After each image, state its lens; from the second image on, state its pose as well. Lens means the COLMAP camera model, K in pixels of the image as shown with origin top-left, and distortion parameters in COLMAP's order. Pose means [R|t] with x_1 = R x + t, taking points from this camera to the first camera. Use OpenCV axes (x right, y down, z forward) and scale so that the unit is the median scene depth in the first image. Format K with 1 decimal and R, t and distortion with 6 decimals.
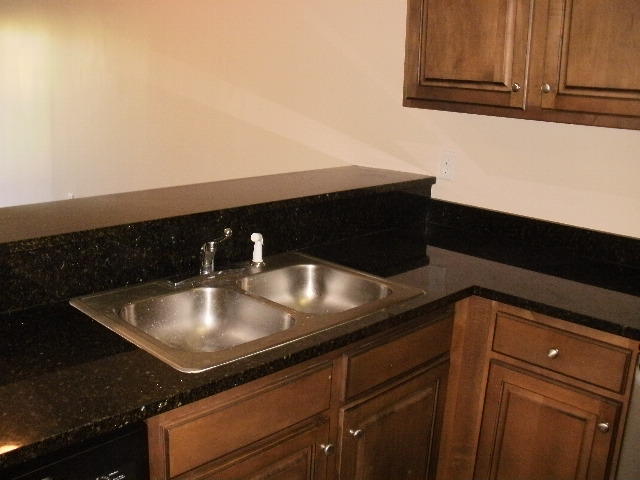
lens RADIAL K [[684.2, 0, 320.0], [0, 684.2, 240.0], [0, 0, 1]] dist [-0.283439, 0.302277]
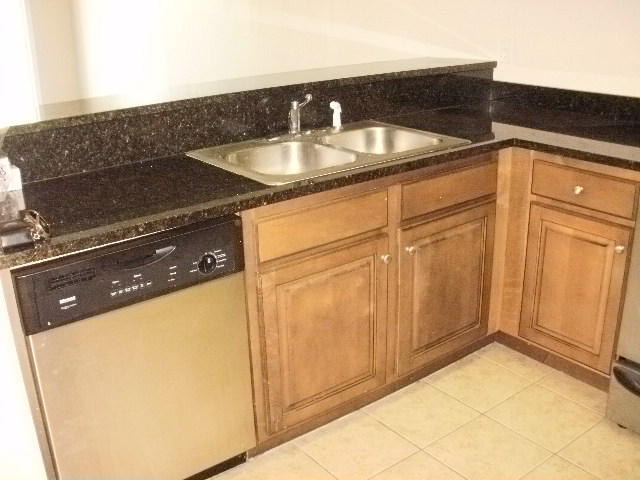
lens RADIAL K [[684.2, 0, 320.0], [0, 684.2, 240.0], [0, 0, 1]] dist [-0.283439, 0.302277]
pose [[0.985201, -0.012452, -0.170950, 0.095053], [0.029857, 0.994577, 0.099627, 0.127251], [0.168782, -0.103257, 0.980230, -0.247882]]
